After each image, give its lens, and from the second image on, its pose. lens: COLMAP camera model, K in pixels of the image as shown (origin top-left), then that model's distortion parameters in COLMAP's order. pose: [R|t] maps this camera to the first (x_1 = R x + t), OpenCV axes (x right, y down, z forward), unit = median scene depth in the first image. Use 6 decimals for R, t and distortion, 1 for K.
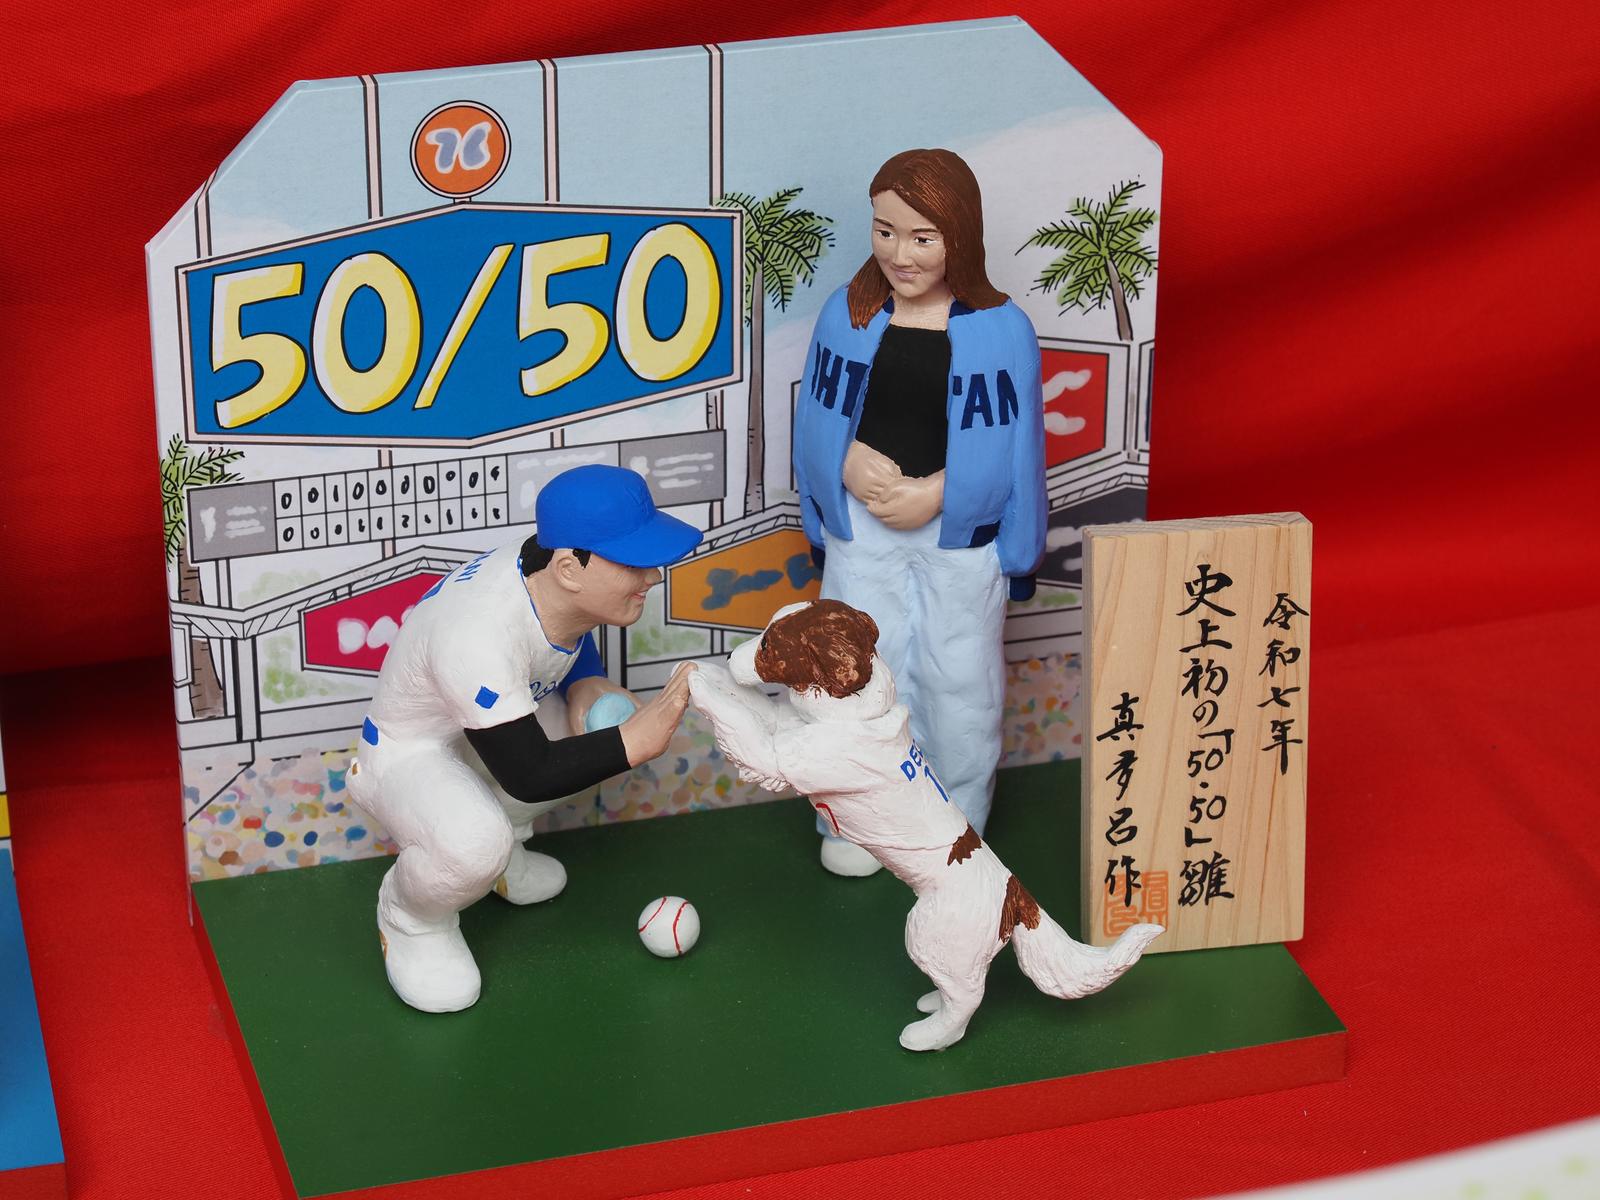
lens RADIAL K [[4075.4, 0, 799.9], [0, 4075.4, 597.6], [0, 0, 1]] dist [-0.026829, 0.000000]
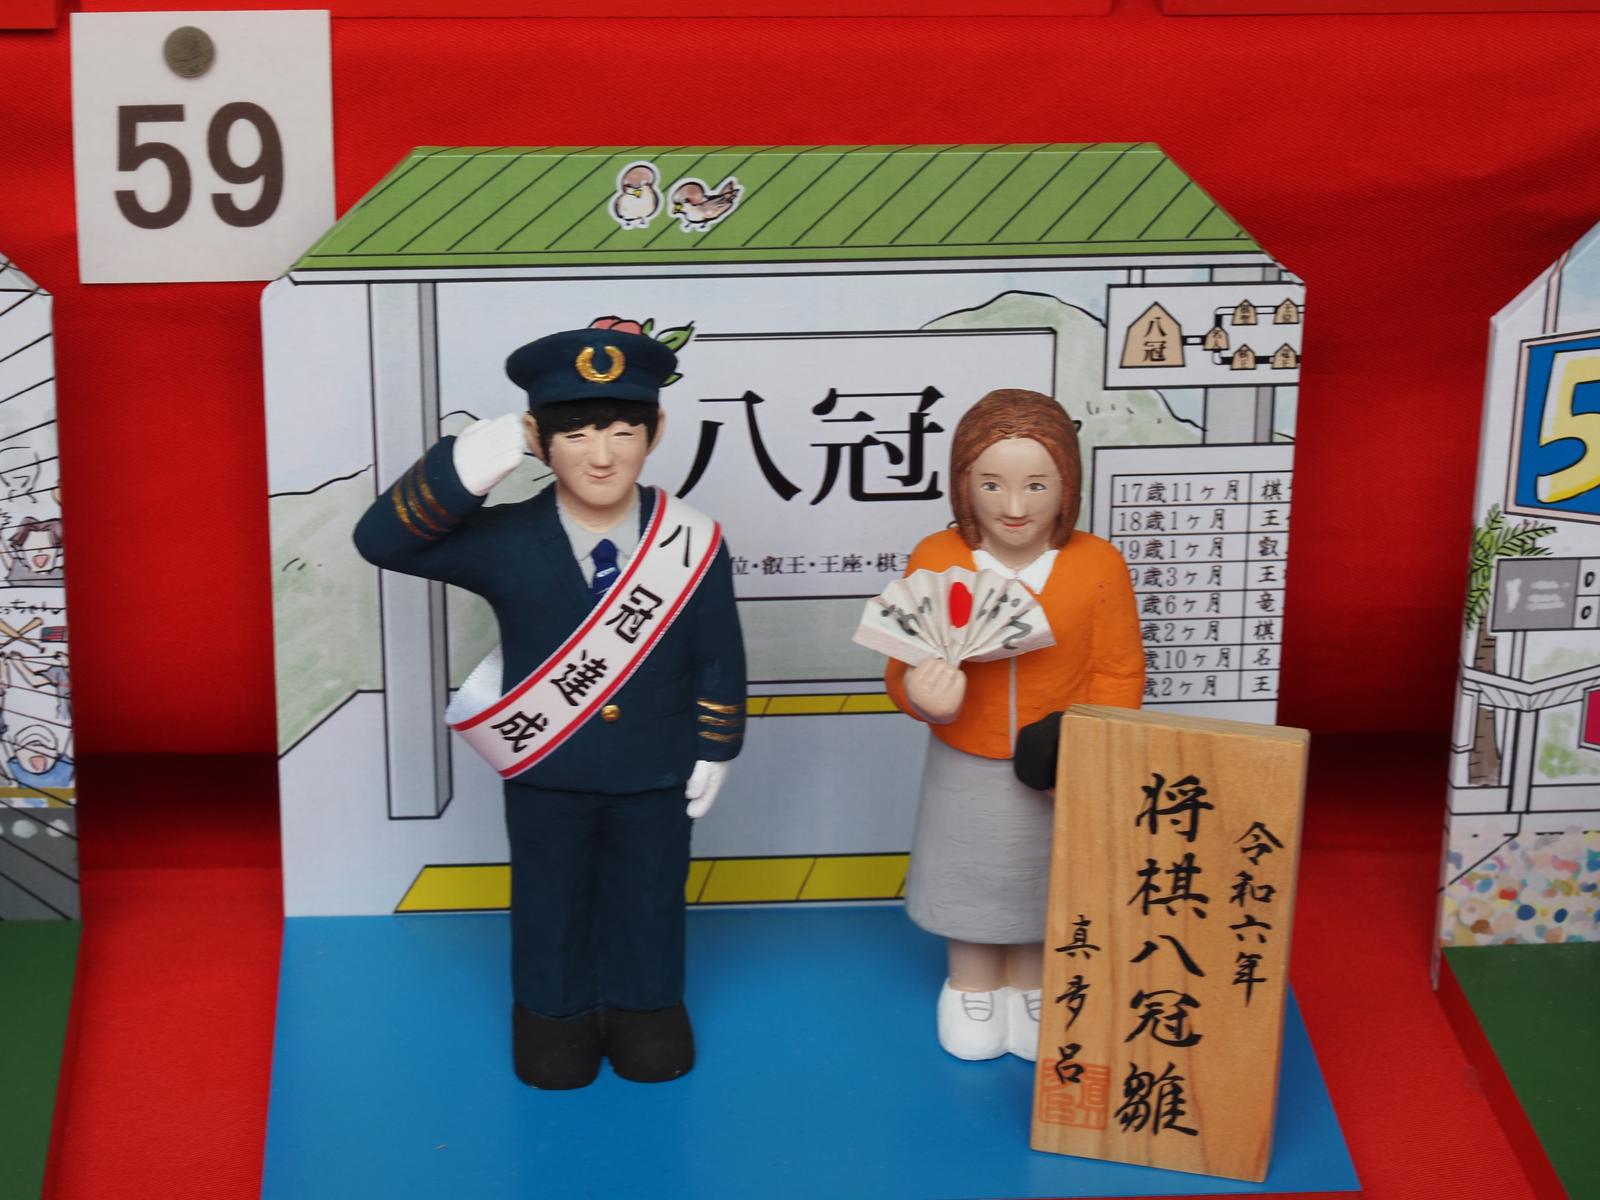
lens RADIAL K [[4075.4, 0, 799.8], [0, 4075.4, 602.8], [0, 0, 1]] dist [-0.026829, 0.000000]
pose [[0.983166, 0.083703, -0.162415, -0.154675], [-0.092908, 0.994422, -0.049920, 0.051906], [0.157331, 0.064169, 0.985459, -0.042099]]
